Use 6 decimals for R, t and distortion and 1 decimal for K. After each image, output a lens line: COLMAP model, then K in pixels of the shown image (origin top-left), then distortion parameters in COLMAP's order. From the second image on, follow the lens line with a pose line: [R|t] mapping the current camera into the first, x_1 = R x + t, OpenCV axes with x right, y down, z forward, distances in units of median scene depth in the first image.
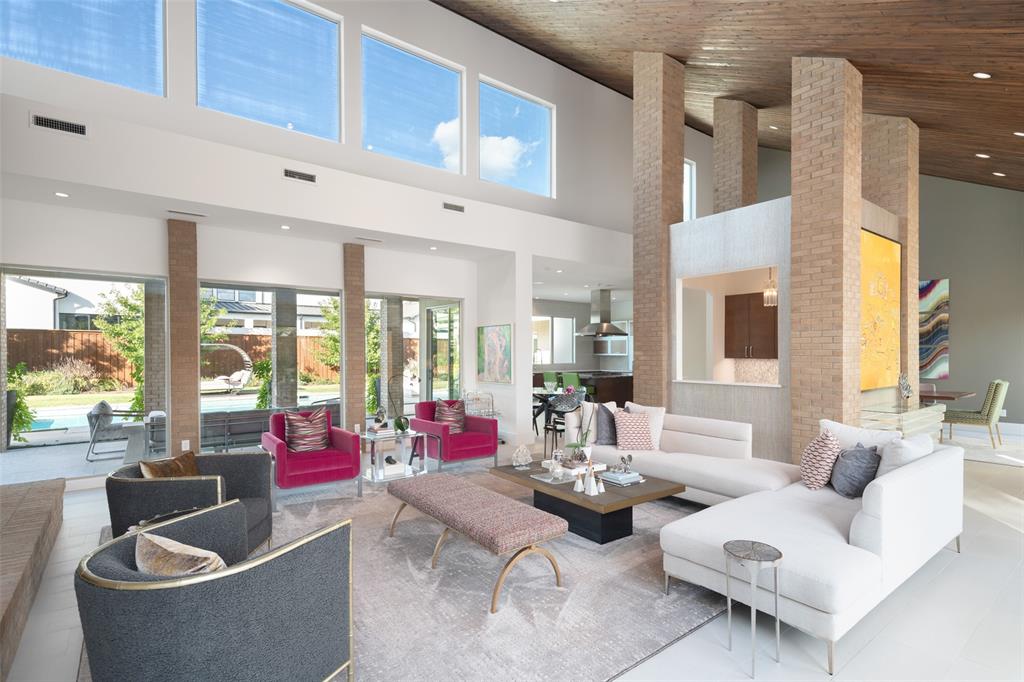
lens RADIAL K [[499.1, 0, 516.3], [0, 499.1, 352.2], [0, 0, 1]] dist [0.016940, -0.003814]
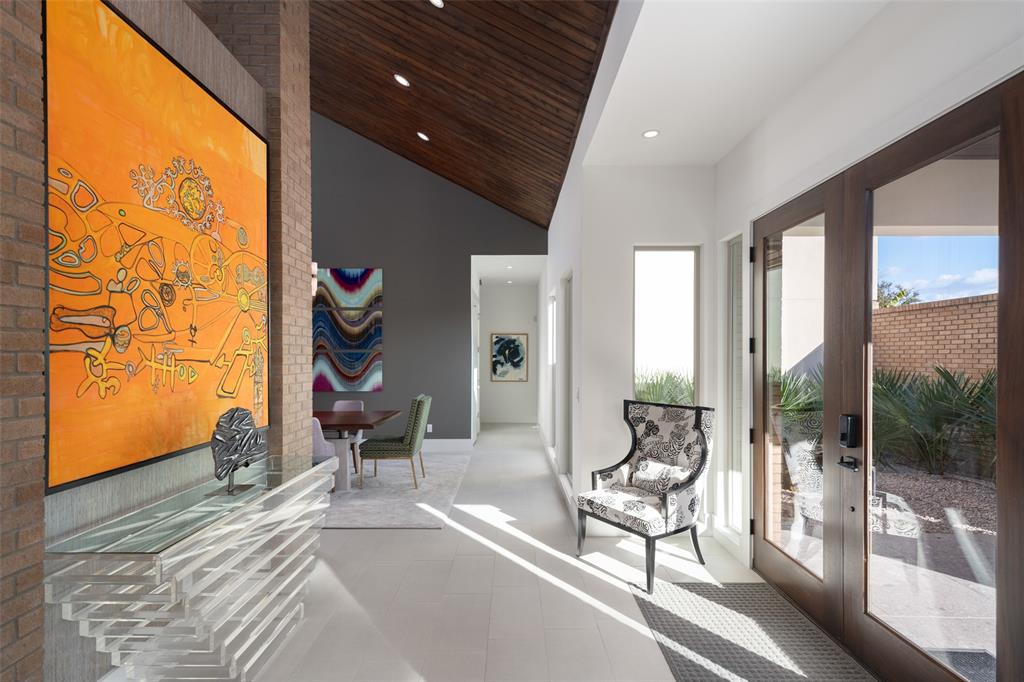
lens RADIAL K [[499.1, 0, 511.1], [0, 499.1, 346.8], [0, 0, 1]] dist [0.016940, -0.003814]
pose [[0.617123, 0.012859, 0.786761, 0.354137], [0.006385, 0.999752, -0.021348, -0.000421], [-0.786840, 0.018198, 0.616888, 0.342026]]
